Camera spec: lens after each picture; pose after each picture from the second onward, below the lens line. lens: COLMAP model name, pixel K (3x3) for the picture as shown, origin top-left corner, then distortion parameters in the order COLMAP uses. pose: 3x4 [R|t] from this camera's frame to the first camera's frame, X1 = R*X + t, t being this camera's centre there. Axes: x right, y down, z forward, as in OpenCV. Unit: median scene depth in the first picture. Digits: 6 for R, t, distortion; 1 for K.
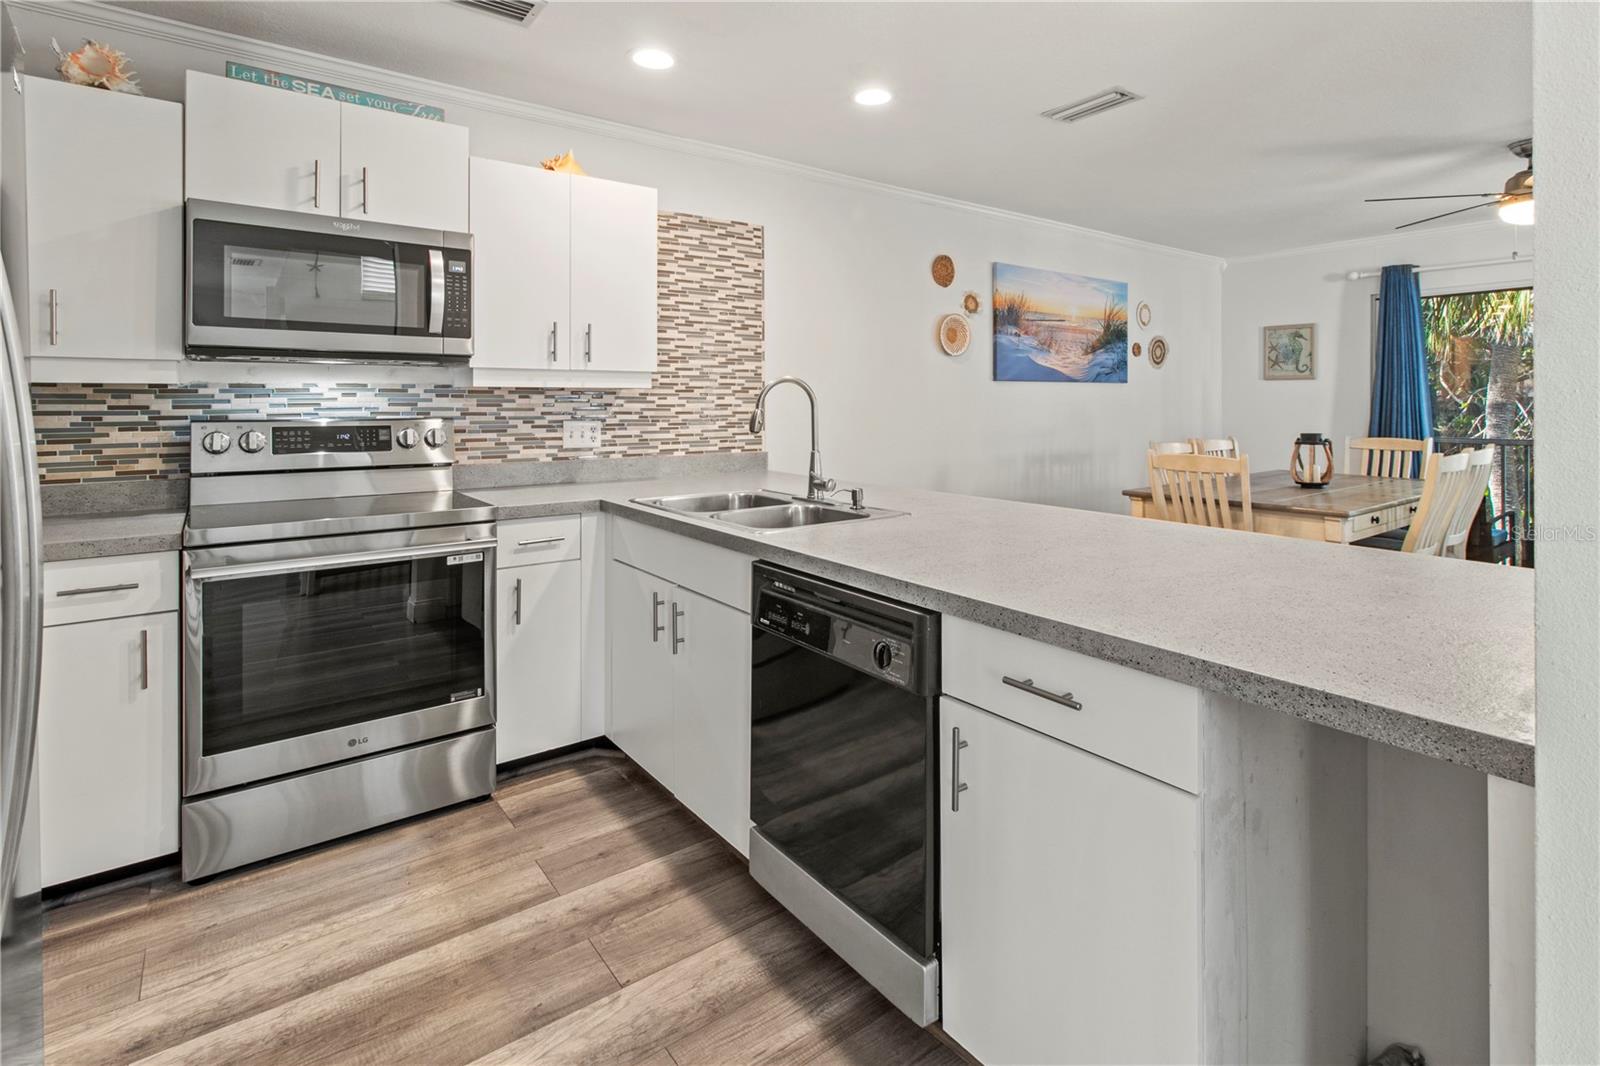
lens RADIAL K [[754.2, 0, 840.1], [0, 754.2, 413.9], [0, 0, 1]] dist [0.000707, 0.000786]
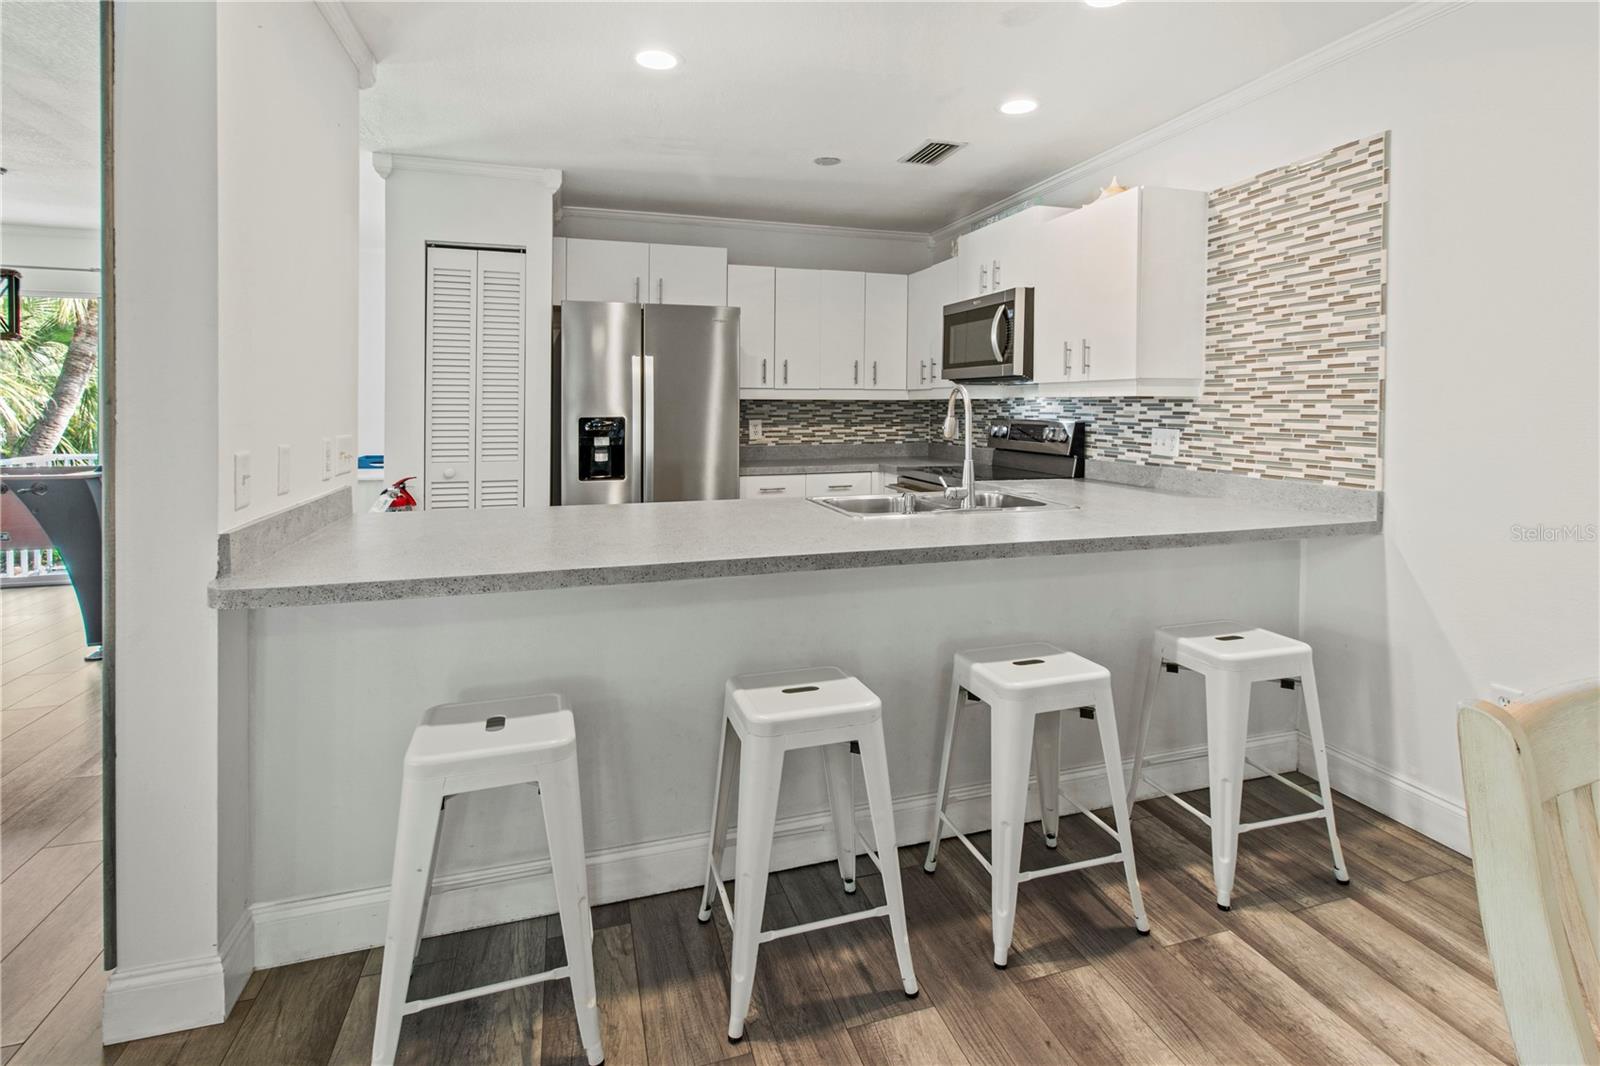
lens RADIAL K [[754.2, 0, 817.4], [0, 754.2, 422.8], [0, 0, 1]] dist [0.000707, 0.000786]
pose [[-0.339694, 0.021537, -0.940289, 0.680832], [-0.018662, 0.999387, 0.029633, -0.017745], [0.940351, 0.027614, -0.339084, 0.809619]]
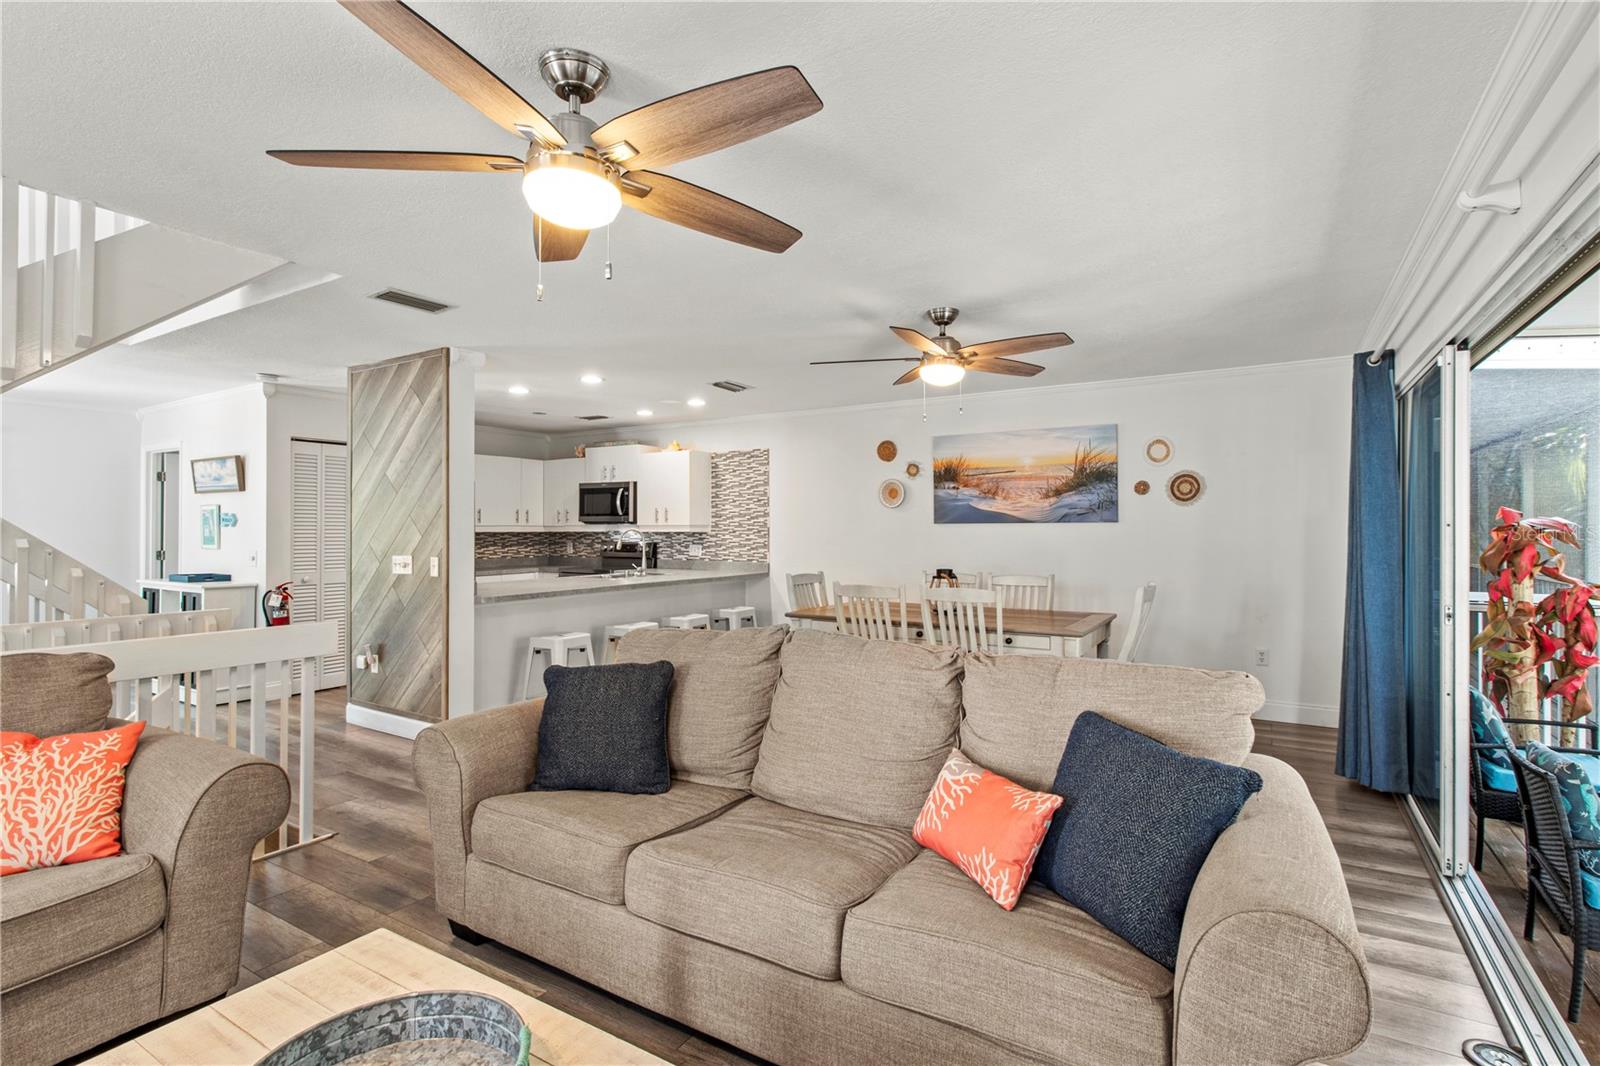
lens RADIAL K [[754.2, 0, 778.5], [0, 754.2, 521.5], [0, 0, 1]] dist [0.000707, 0.000786]
pose [[0.353878, -0.006211, -0.935271, 1.834770], [-0.014830, 0.999815, -0.012251, -0.036055], [0.935174, 0.018206, 0.353720, 0.344224]]
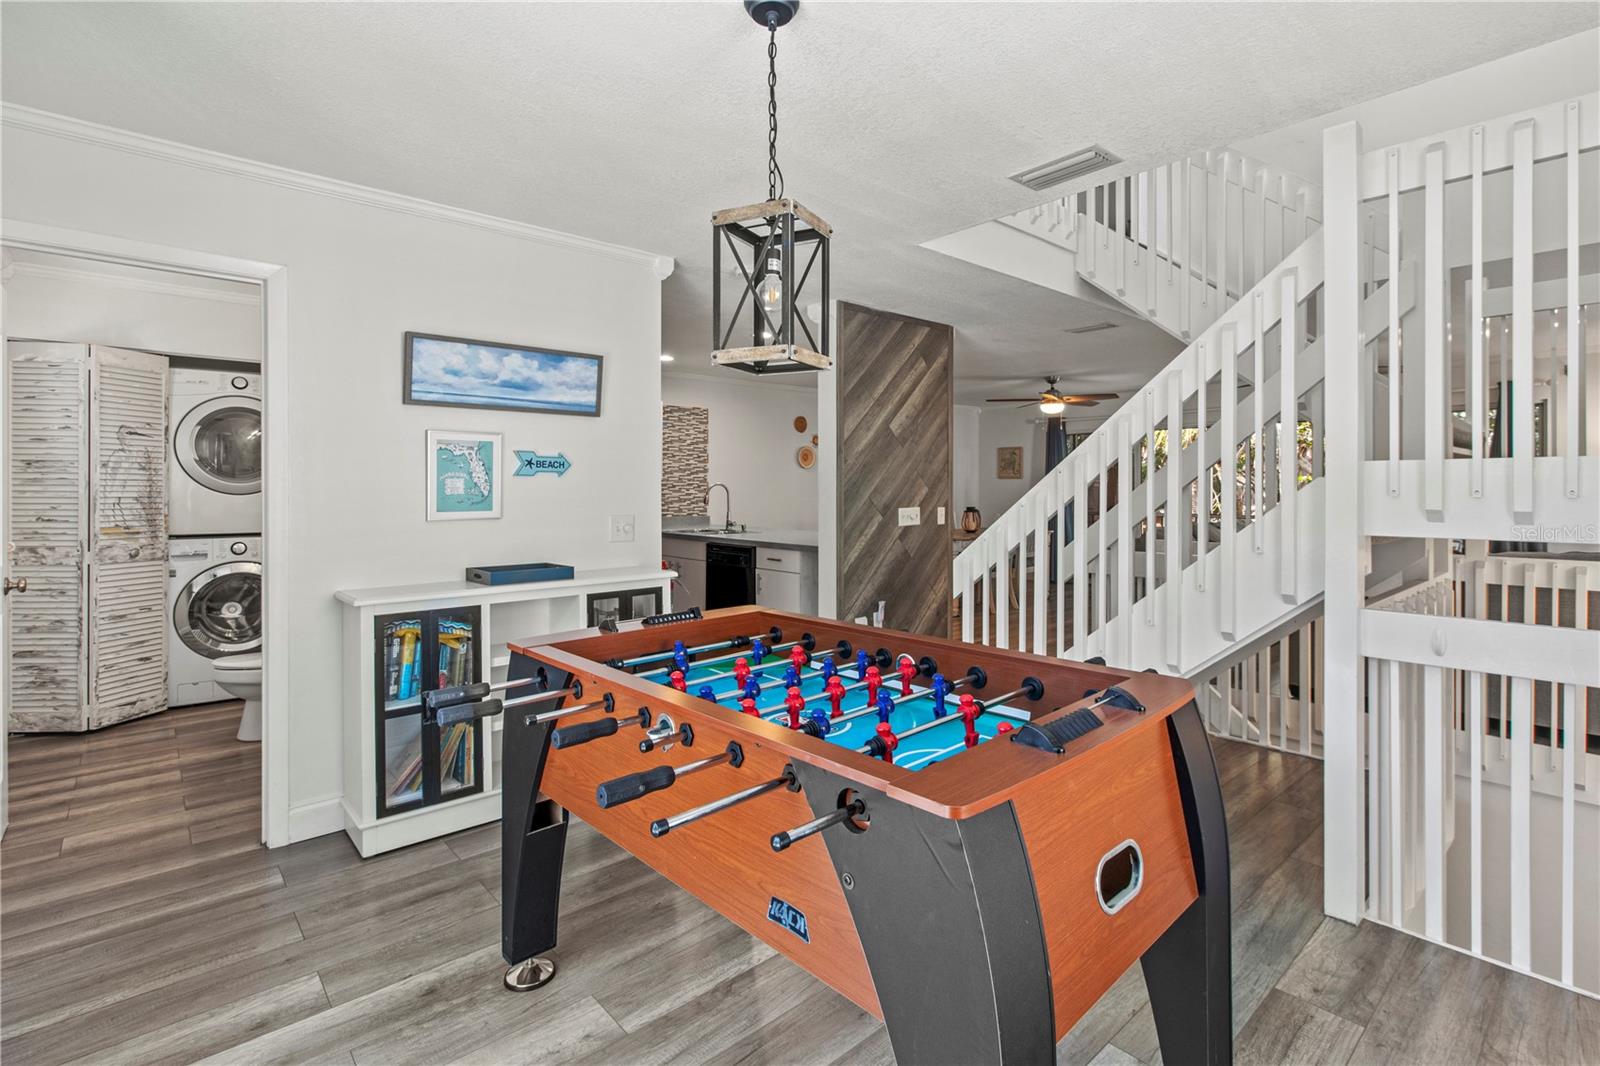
lens RADIAL K [[754.2, 0, 852.9], [0, 754.2, 483.0], [0, 0, 1]] dist [0.000707, 0.000786]
pose [[0.994630, 0.002953, 0.103449, 0.088679], [-0.000922, 0.999806, -0.019676, -0.000103], [-0.103487, 0.019475, 0.994440, -1.193742]]
